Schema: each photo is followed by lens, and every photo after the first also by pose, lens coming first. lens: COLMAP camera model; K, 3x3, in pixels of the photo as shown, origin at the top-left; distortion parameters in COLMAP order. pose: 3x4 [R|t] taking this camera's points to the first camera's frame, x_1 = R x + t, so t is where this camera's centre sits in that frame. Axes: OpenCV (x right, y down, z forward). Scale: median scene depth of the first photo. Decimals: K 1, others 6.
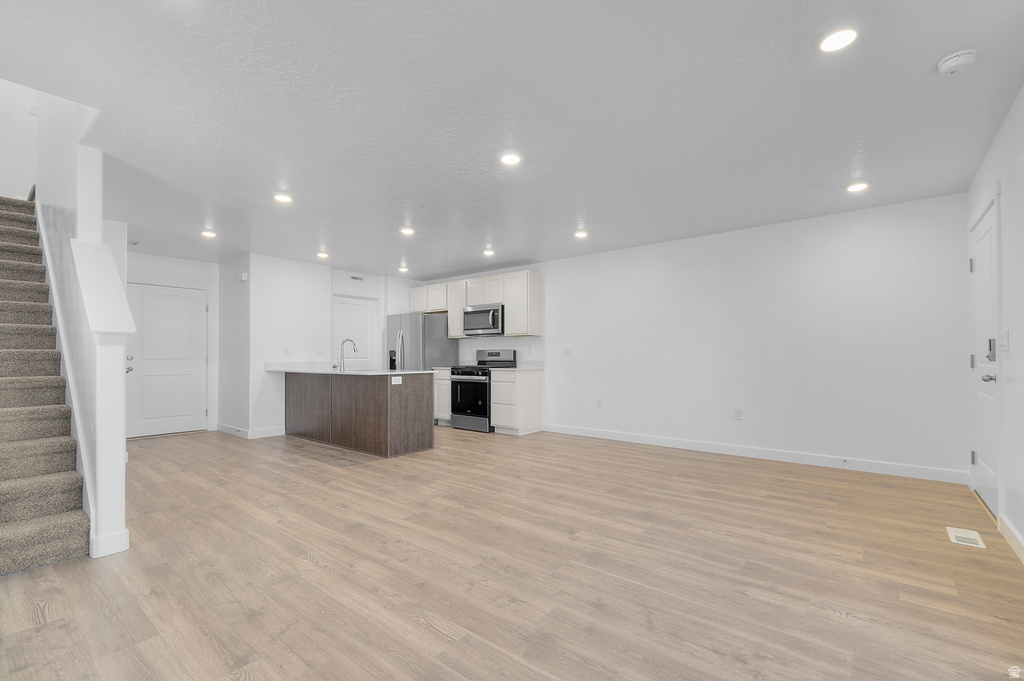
lens RADIAL K [[455.0, 0, 523.8], [0, 455.0, 353.4], [0, 0, 1]] dist [0.001549, 0.000521]
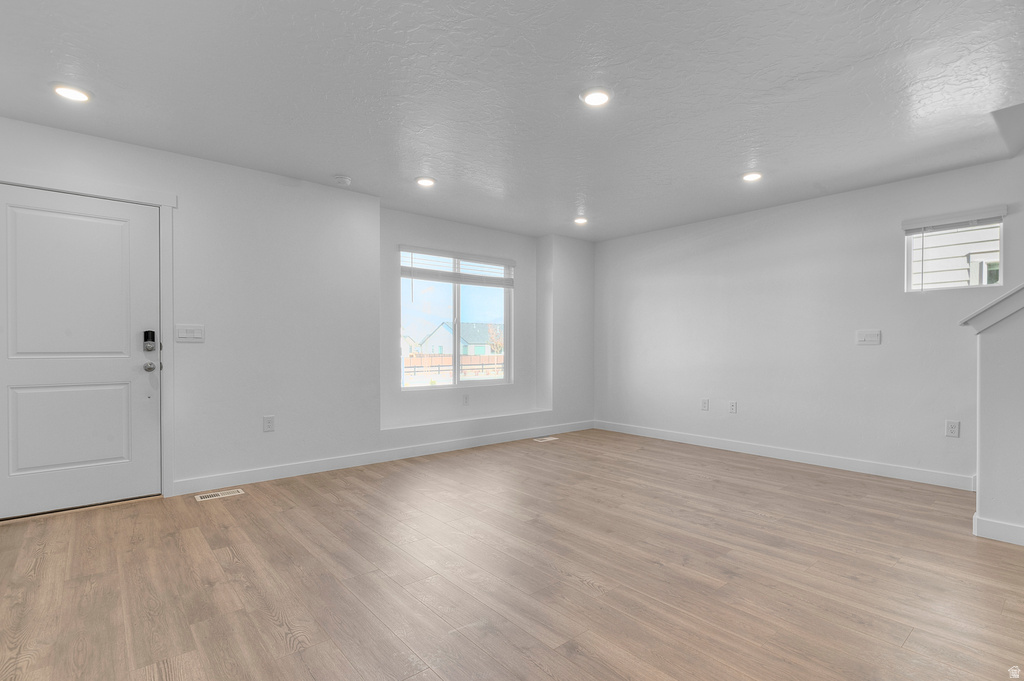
lens RADIAL K [[486.2, 0, 512.0], [0, 486.2, 340.5], [0, 0, 1]] dist [0.000077, -0.000694]
pose [[-0.978222, 0.003426, 0.207531, -0.074440], [-0.000392, 0.999832, -0.018351, 0.011421], [-0.207559, -0.018033, -0.978056, 2.153645]]
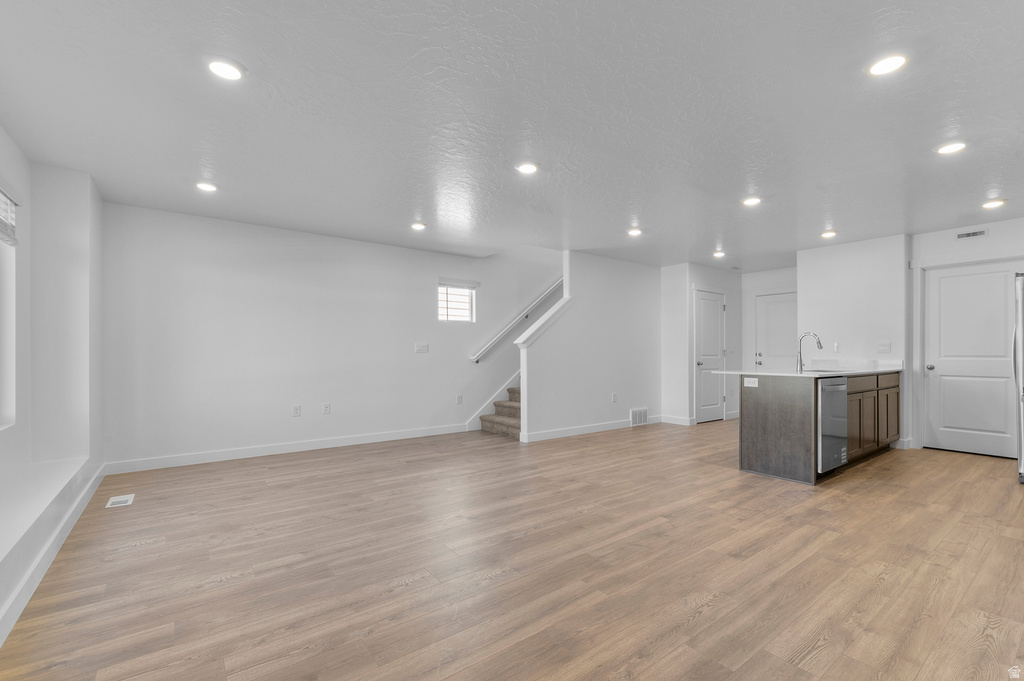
lens RADIAL K [[455.0, 0, 523.8], [0, 455.0, 353.4], [0, 0, 1]] dist [0.001549, 0.000521]
pose [[-0.254455, 0.001769, -0.967083, 1.155696], [0.007966, 0.999968, -0.000267, 0.004632], [0.967052, -0.007772, -0.254461, 1.447123]]
